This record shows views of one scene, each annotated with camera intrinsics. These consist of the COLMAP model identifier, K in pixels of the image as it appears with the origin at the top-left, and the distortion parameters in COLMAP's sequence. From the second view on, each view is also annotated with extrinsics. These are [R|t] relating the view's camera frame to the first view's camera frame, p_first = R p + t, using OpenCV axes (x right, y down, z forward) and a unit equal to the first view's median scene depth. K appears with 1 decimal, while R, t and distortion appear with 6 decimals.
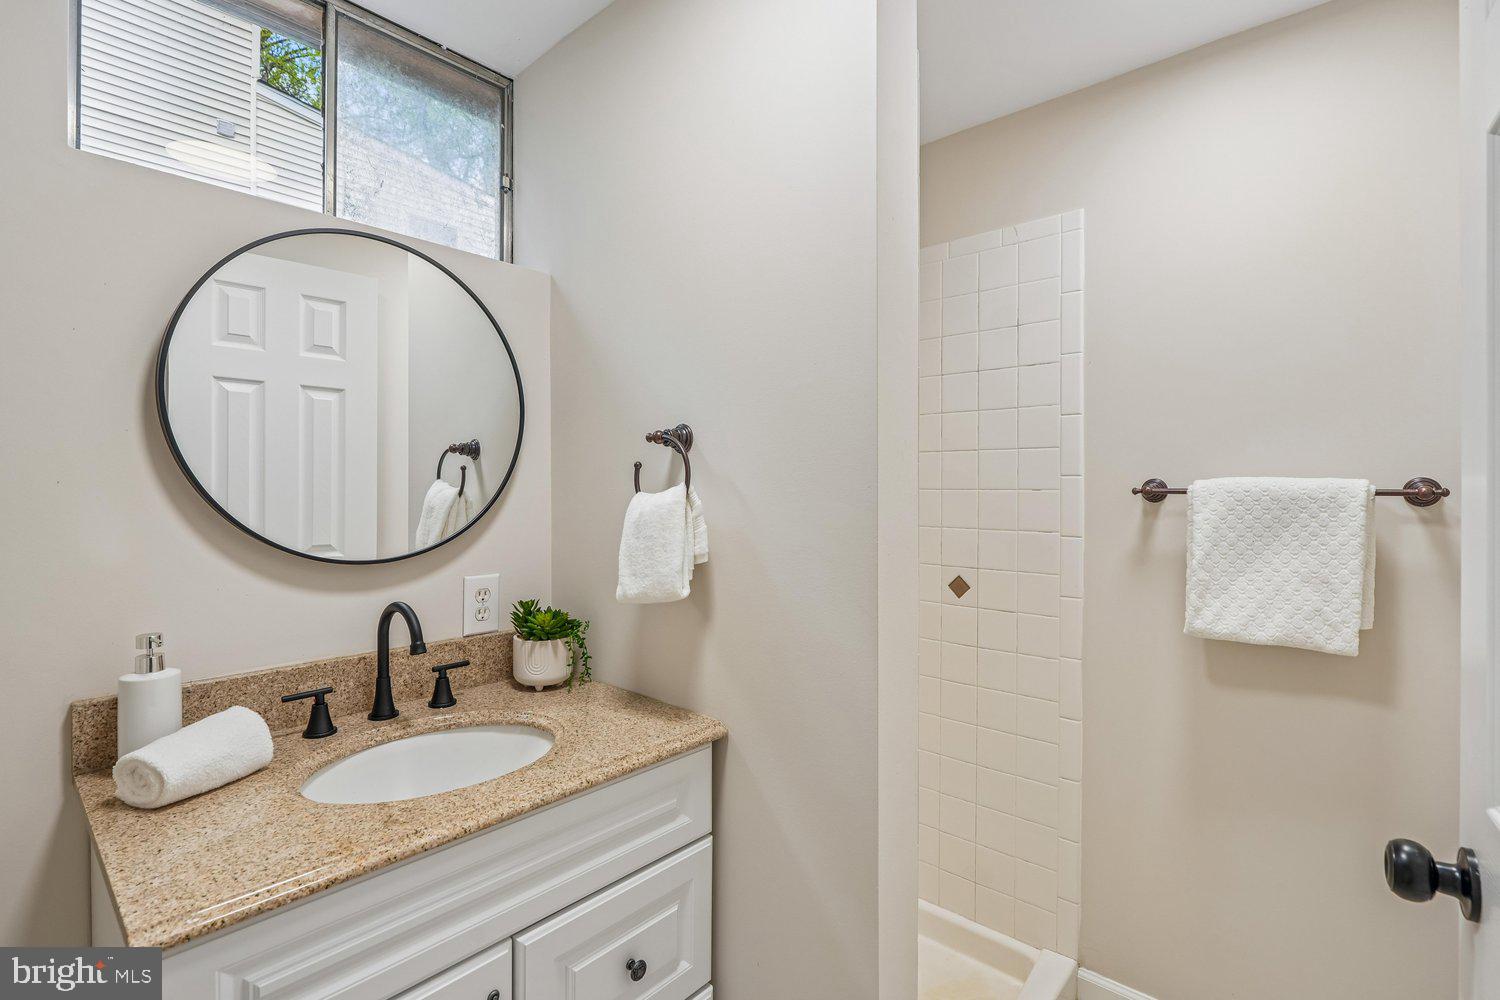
lens RADIAL K [[693.6, 0, 752.4], [0, 693.6, 490.6], [0, 0, 1]] dist [0.002843, -0.000365]
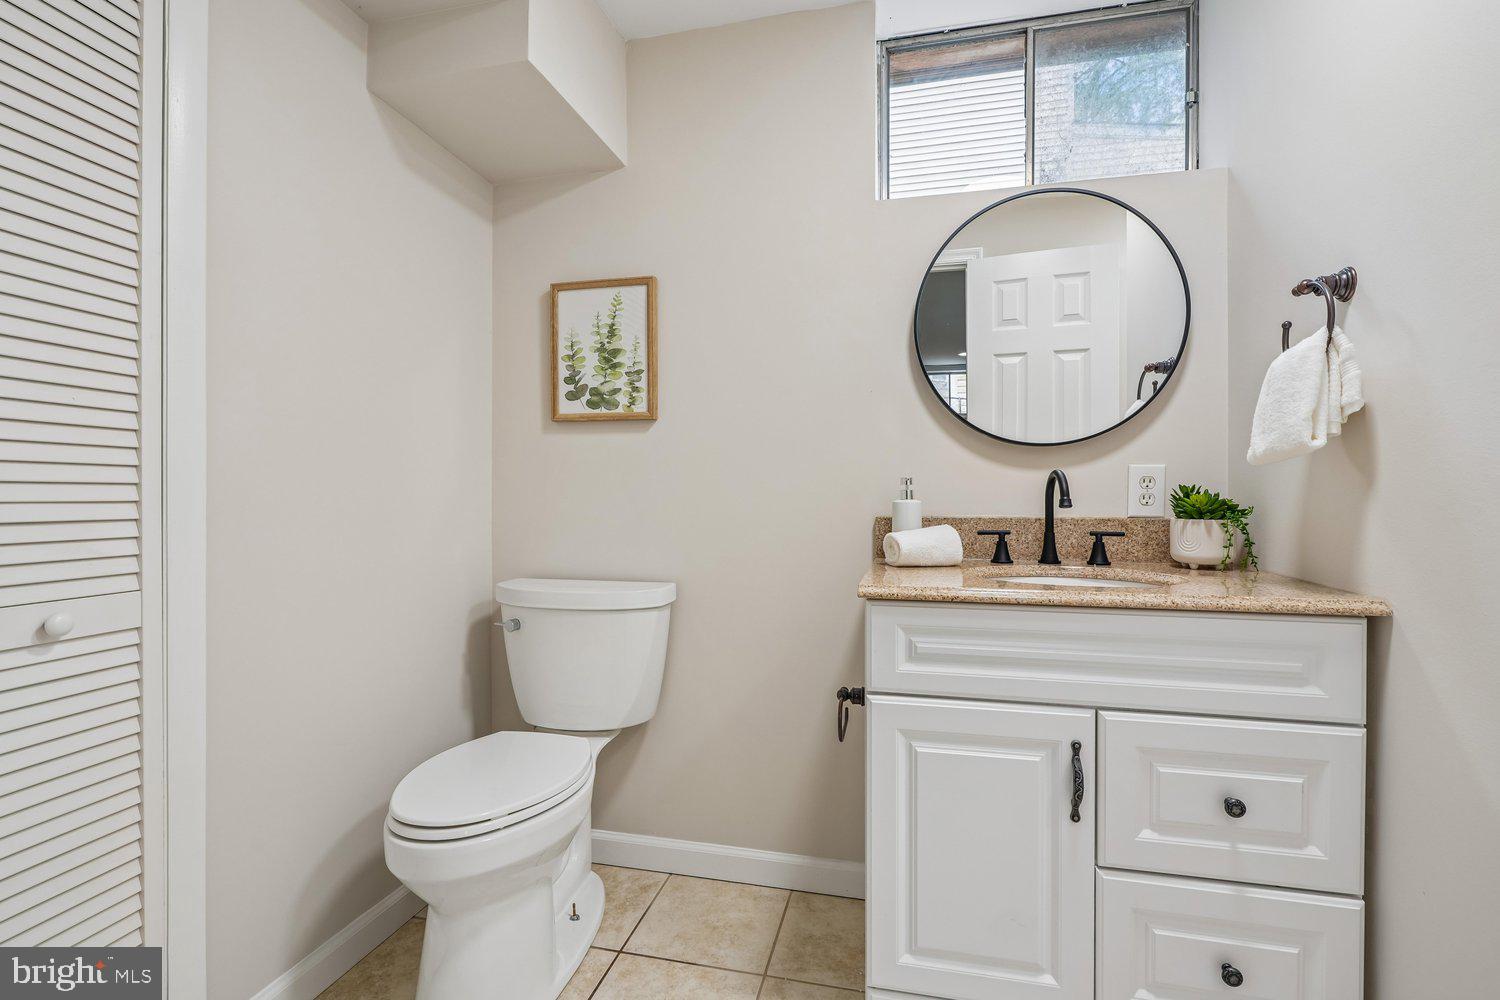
lens RADIAL K [[693.6, 0, 755.0], [0, 693.6, 497.0], [0, 0, 1]] dist [0.002843, -0.000365]
pose [[0.472831, 0.000632, -0.881153, 0.322413], [-0.003142, 0.999995, -0.000969, 0.198780], [0.881147, 0.003227, 0.472831, -0.076038]]
